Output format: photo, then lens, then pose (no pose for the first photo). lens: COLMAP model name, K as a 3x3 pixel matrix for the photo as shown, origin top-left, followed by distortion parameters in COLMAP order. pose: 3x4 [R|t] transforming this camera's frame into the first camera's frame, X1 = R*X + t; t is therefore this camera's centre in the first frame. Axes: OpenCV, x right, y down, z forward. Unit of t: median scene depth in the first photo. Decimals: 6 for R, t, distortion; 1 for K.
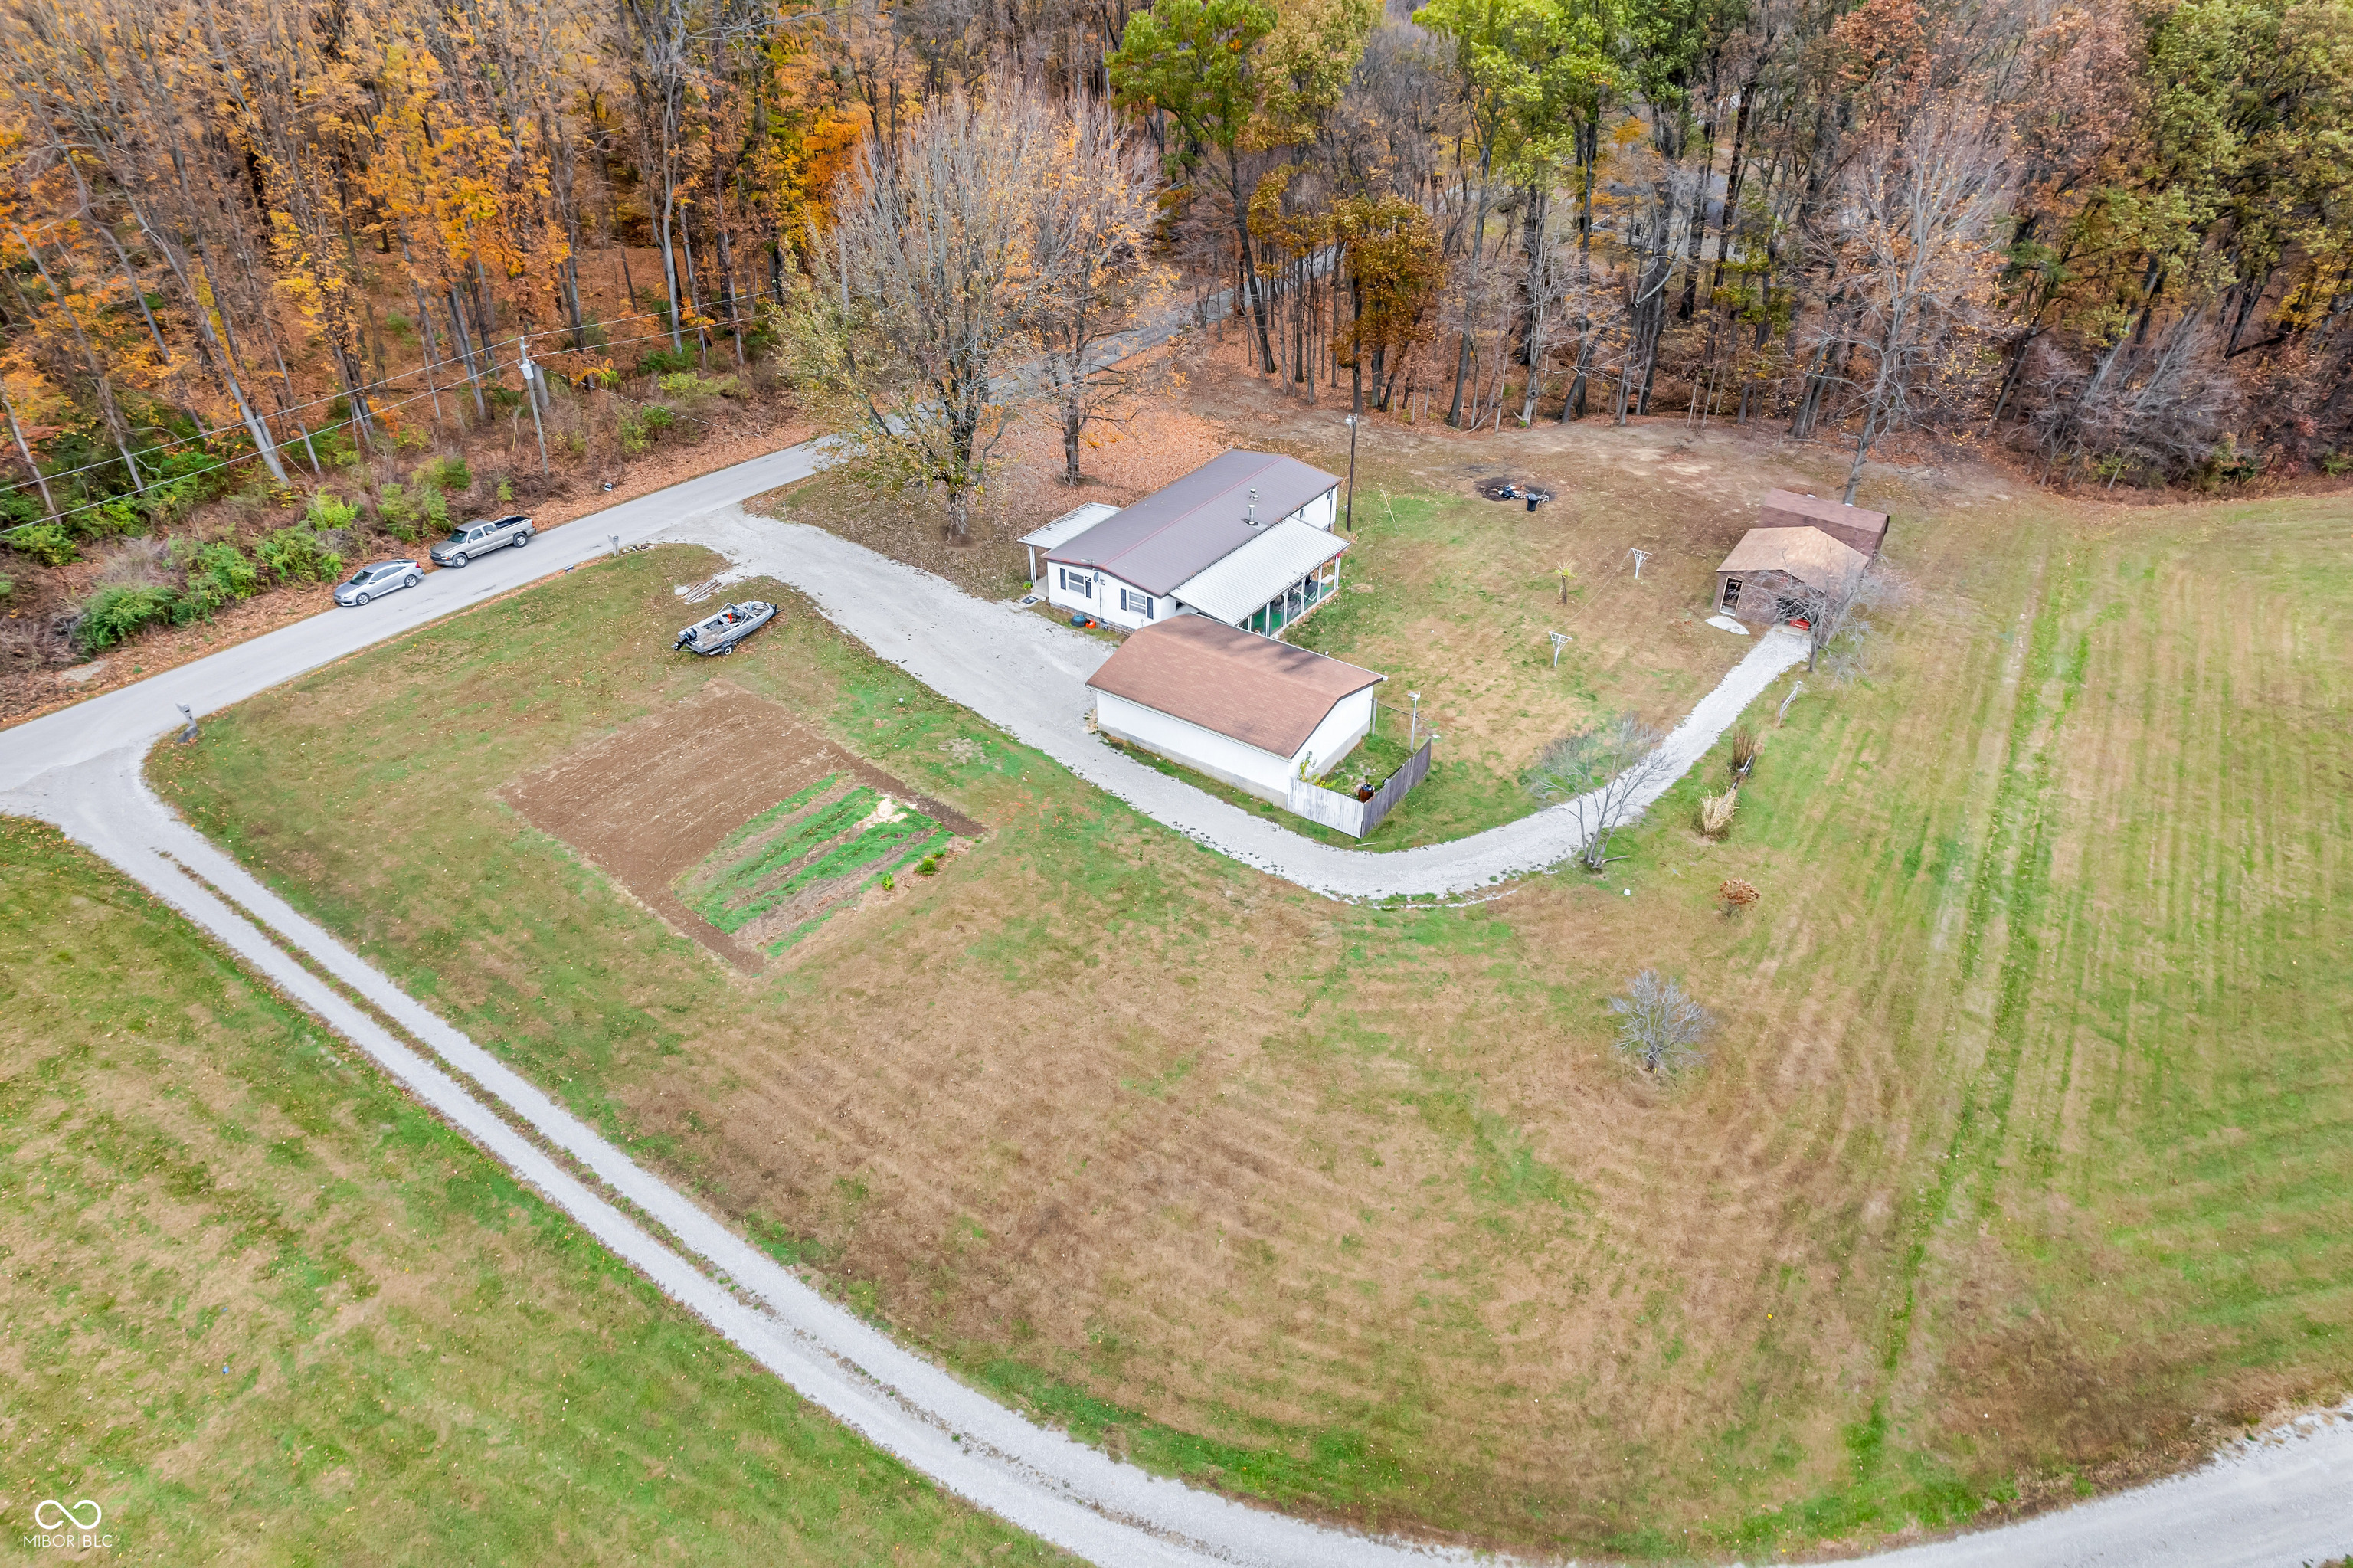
lens RADIAL K [[1507.3, 0, 1185.0], [0, 1507.3, 795.0], [0, 0, 1]] dist [-0.074802, 0.063863]
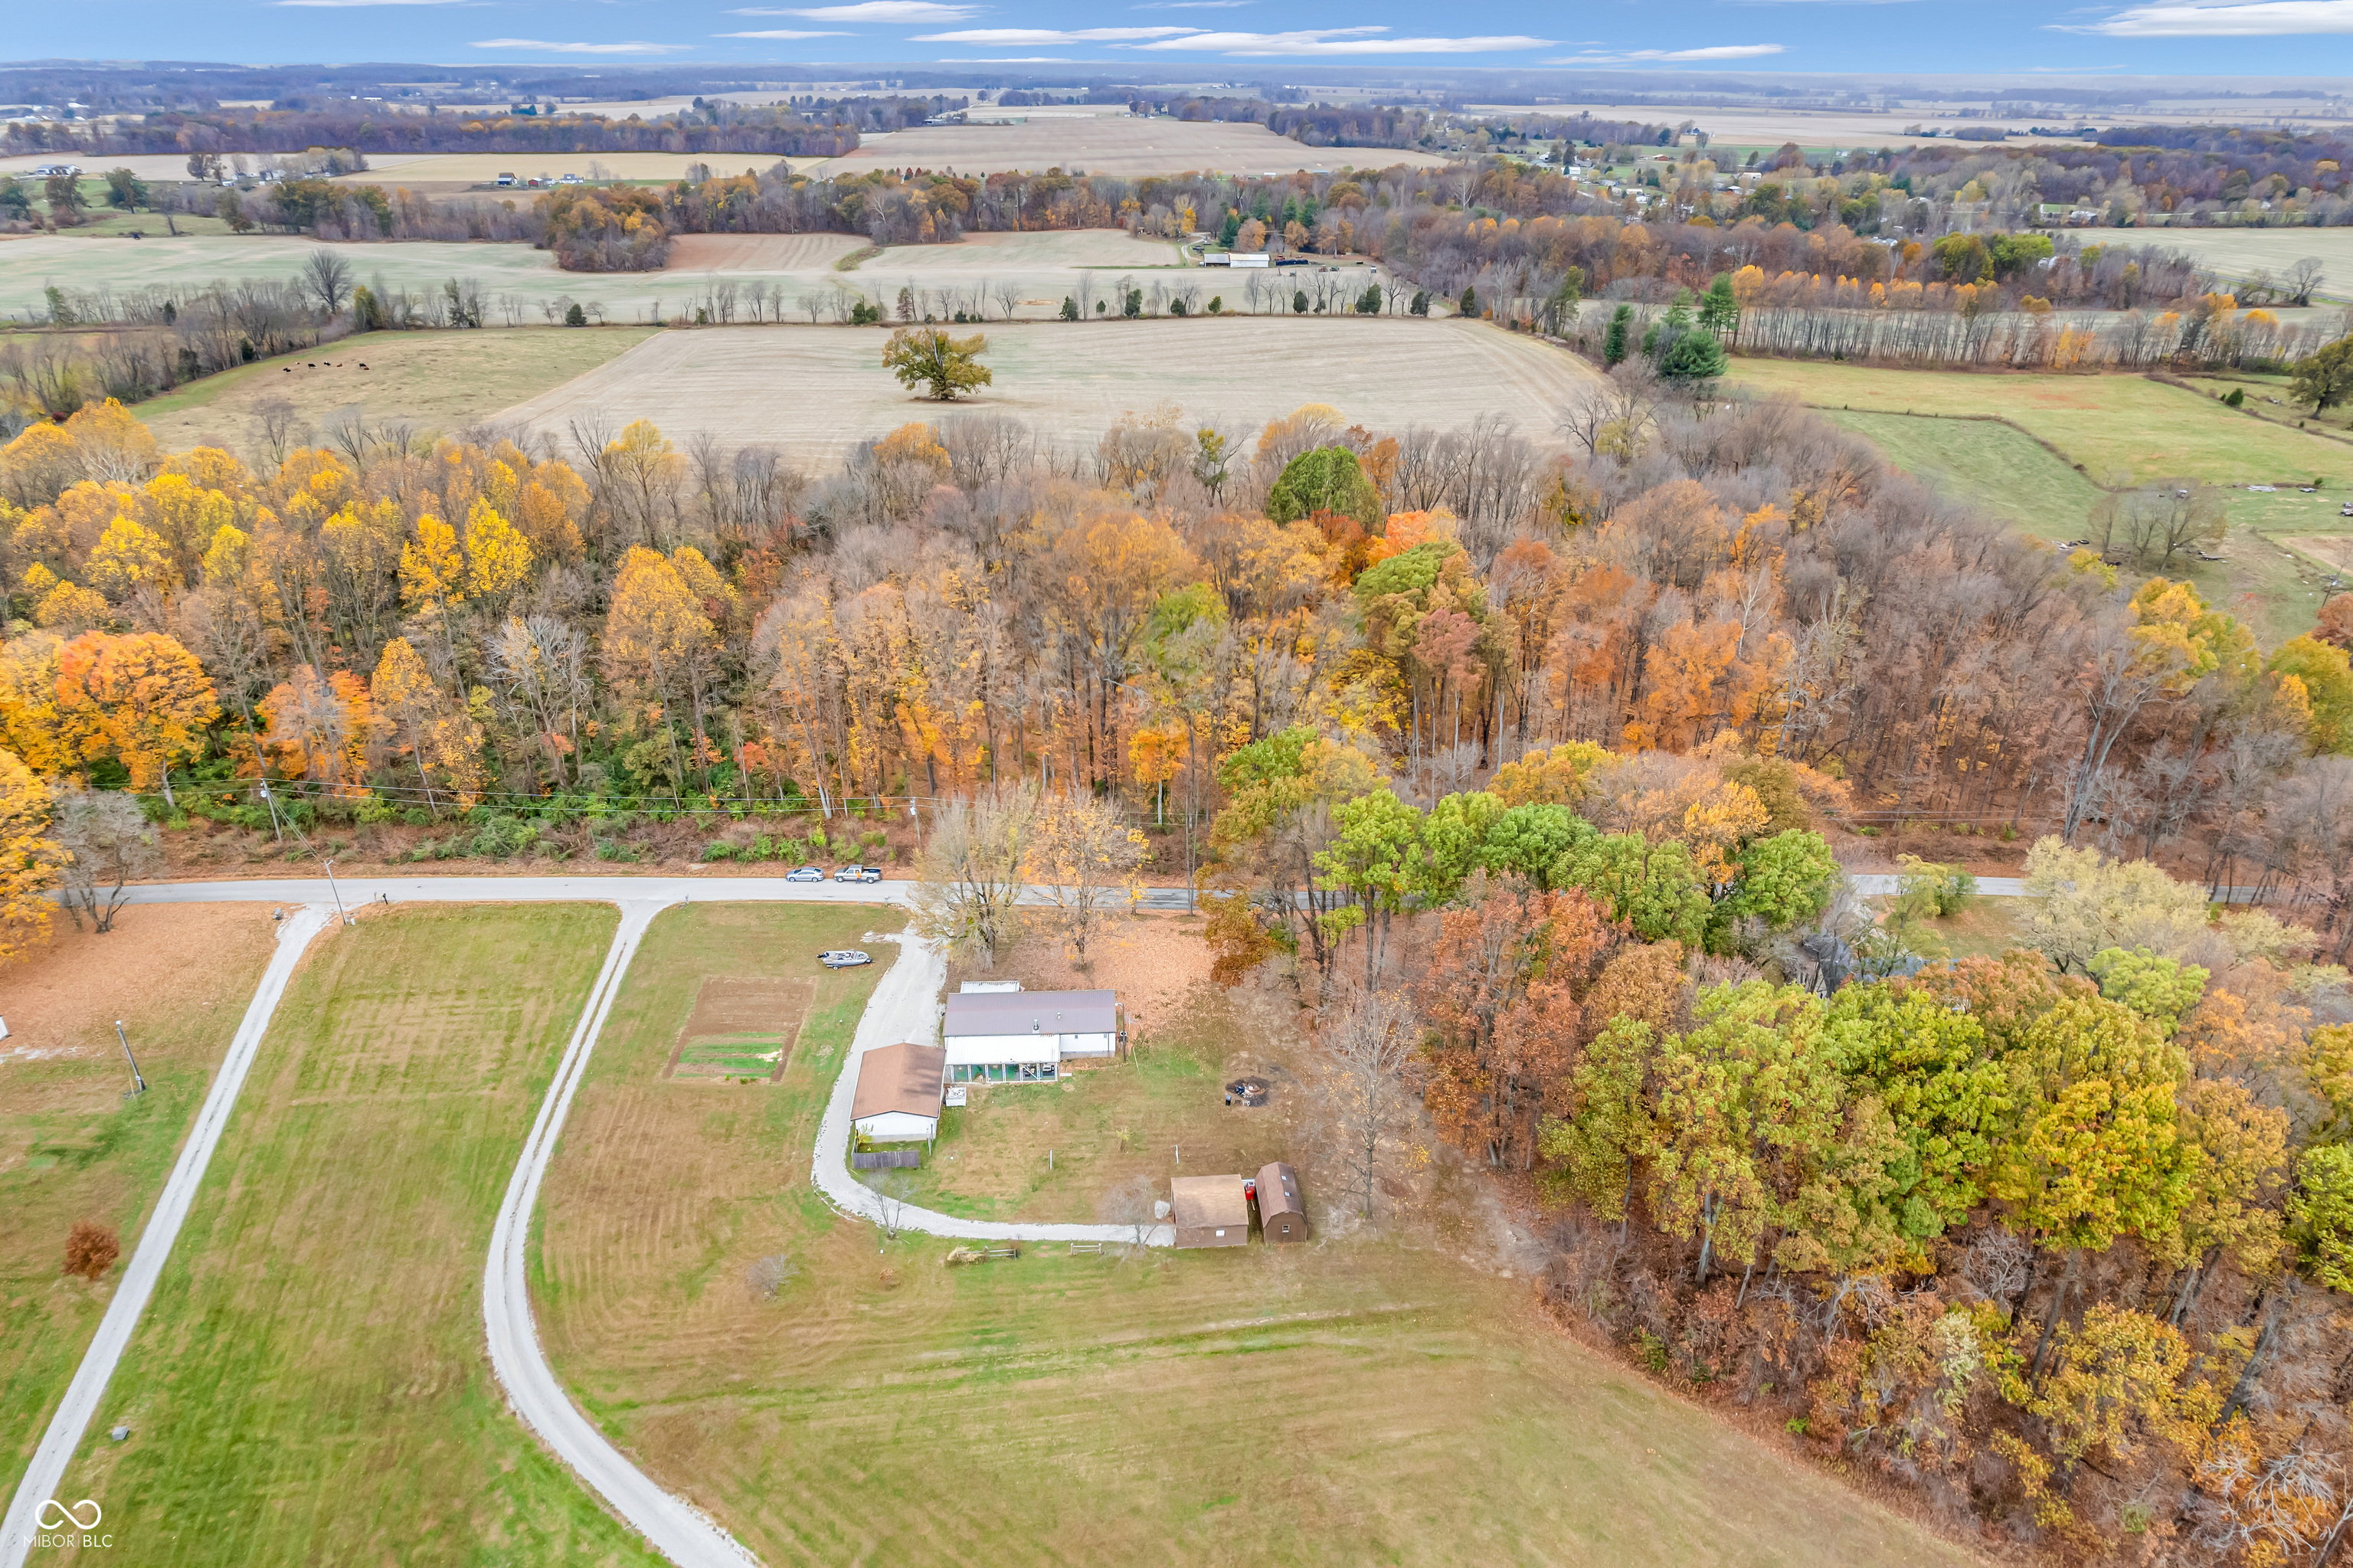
lens RADIAL K [[1507.3, 0, 1185.0], [0, 1507.3, 795.0], [0, 0, 1]] dist [-0.074802, 0.063863]
pose [[0.621781, 0.354922, -0.698154, 1.635537], [-0.455393, 0.889080, 0.046406, -0.727634], [0.637185, 0.289080, 0.714442, -0.391164]]
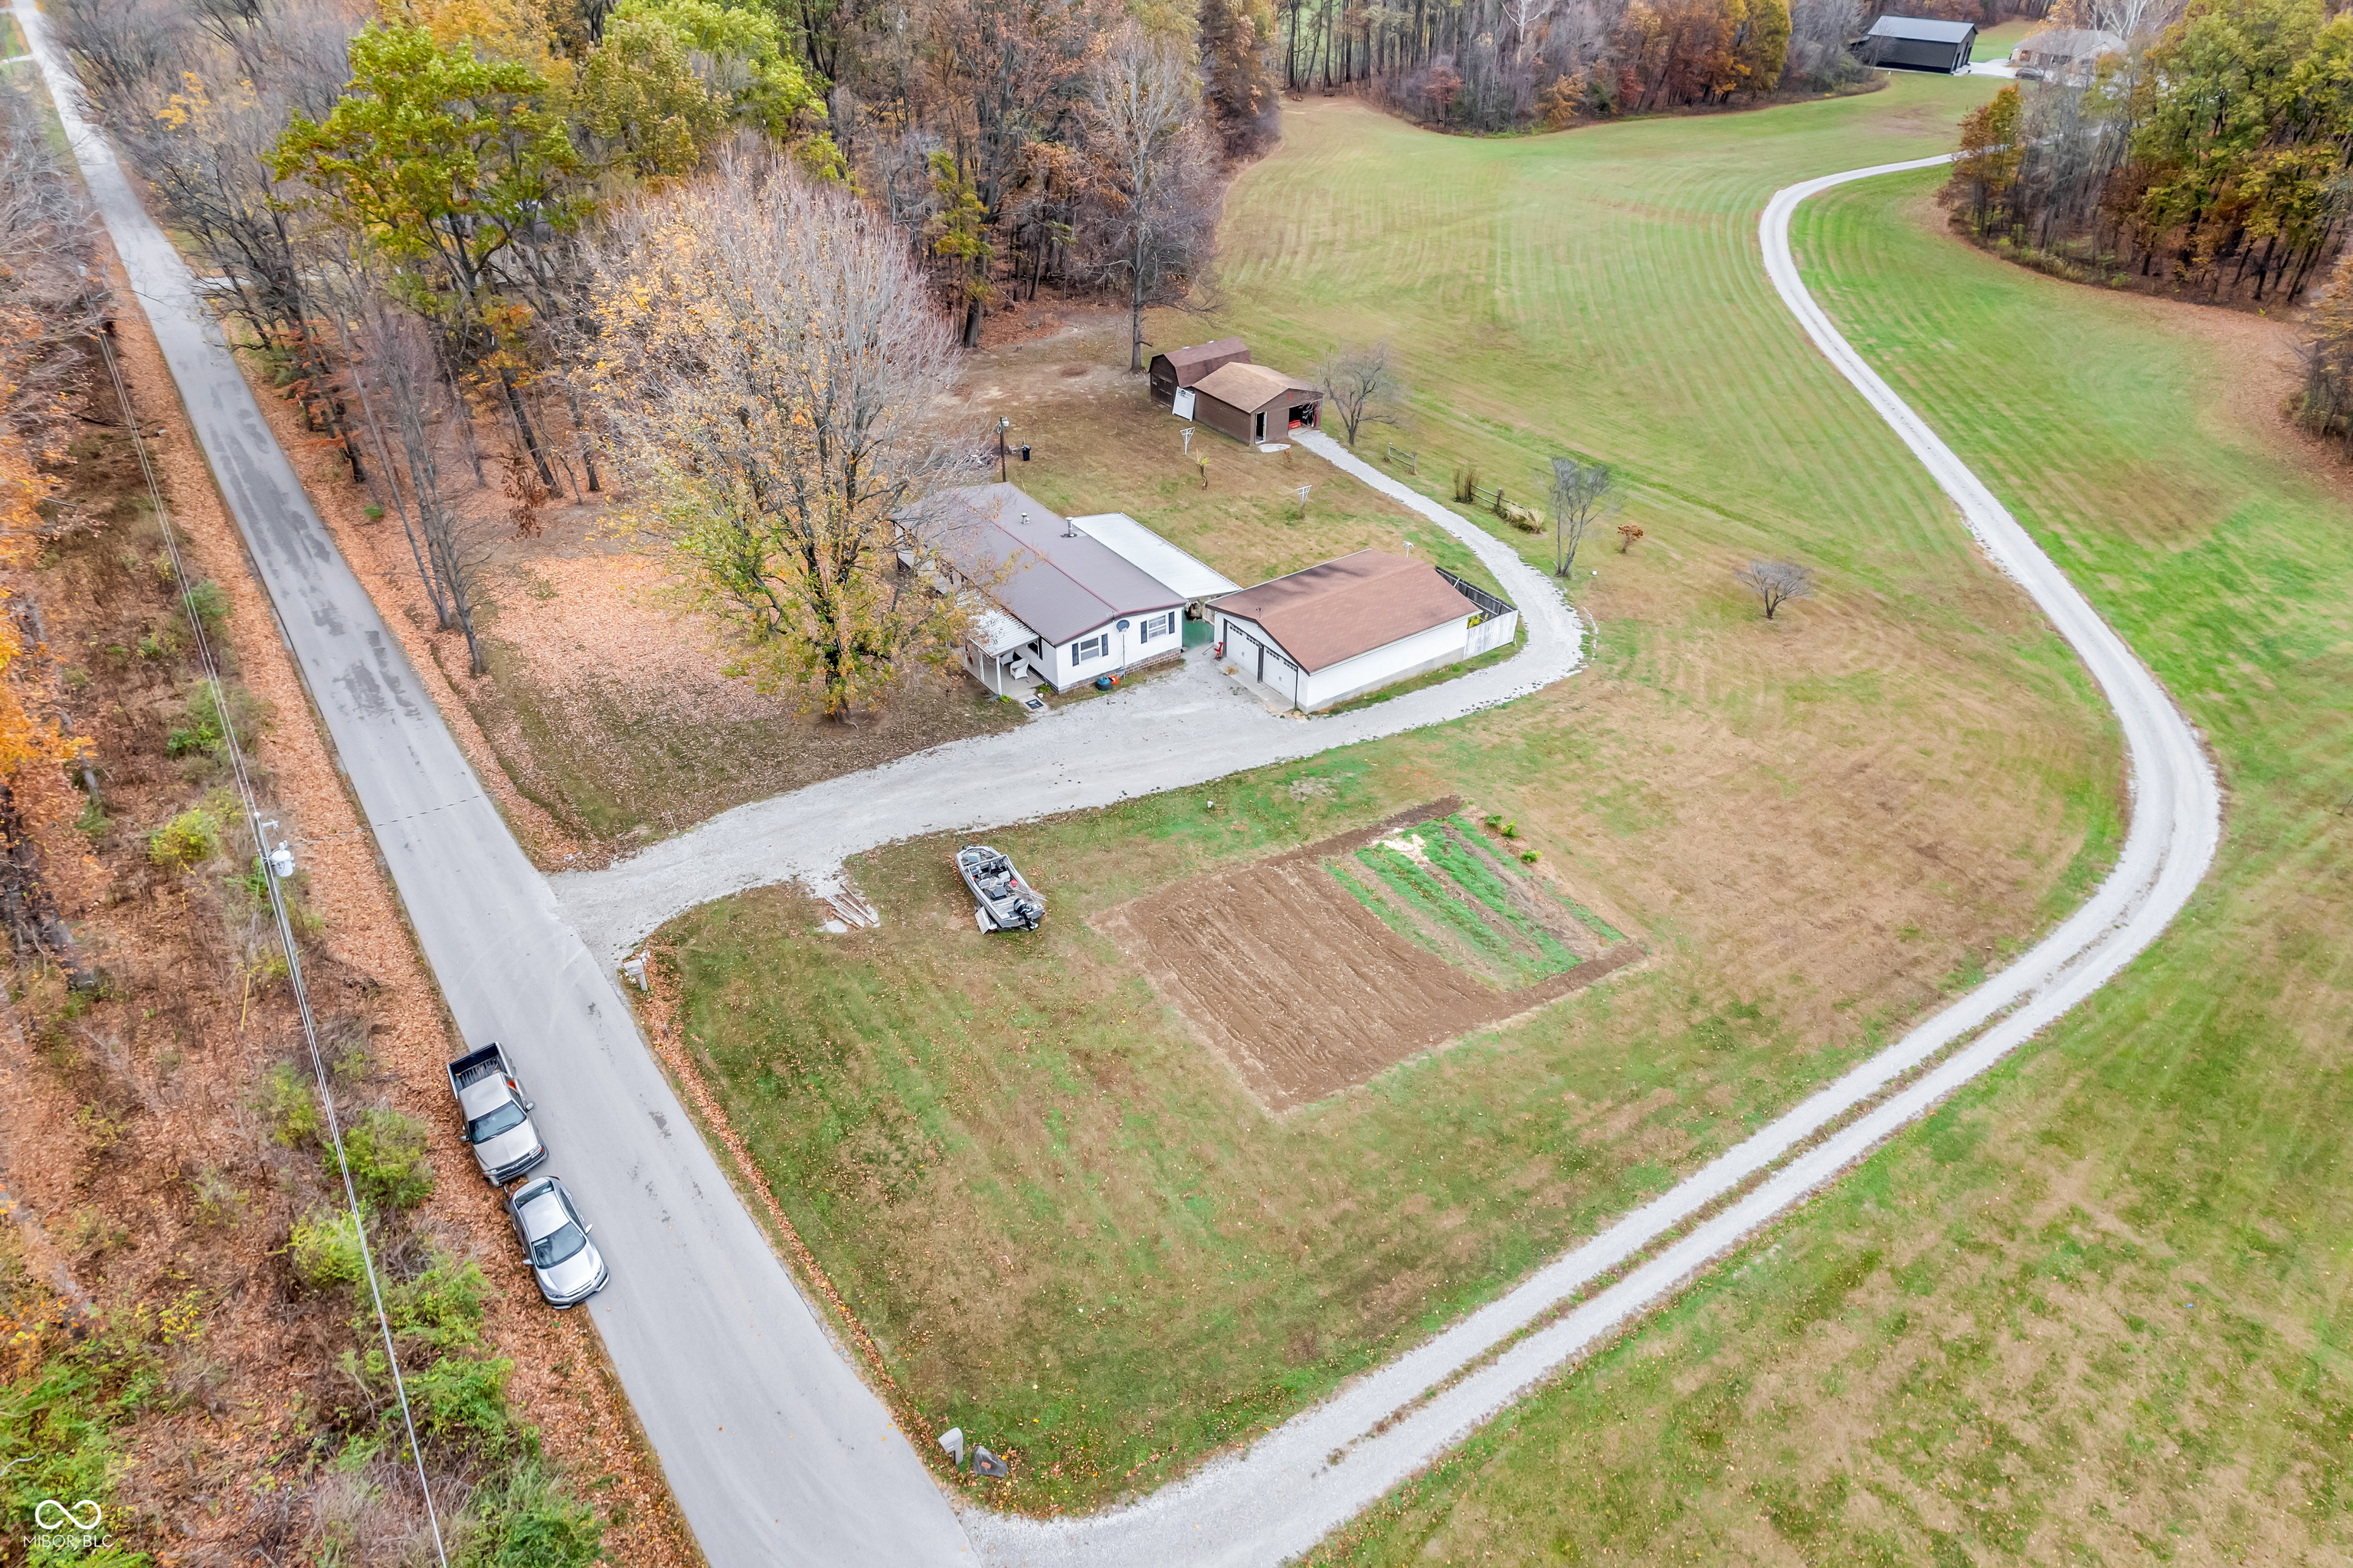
lens RADIAL K [[1507.3, 0, 1185.0], [0, 1507.3, 795.0], [0, 0, 1]] dist [-0.074802, 0.063863]
pose [[0.344365, -0.538073, 0.769344, -0.916830], [0.534500, 0.786059, 0.310516, -0.368031], [-0.771830, 0.304284, 0.558292, 0.519490]]
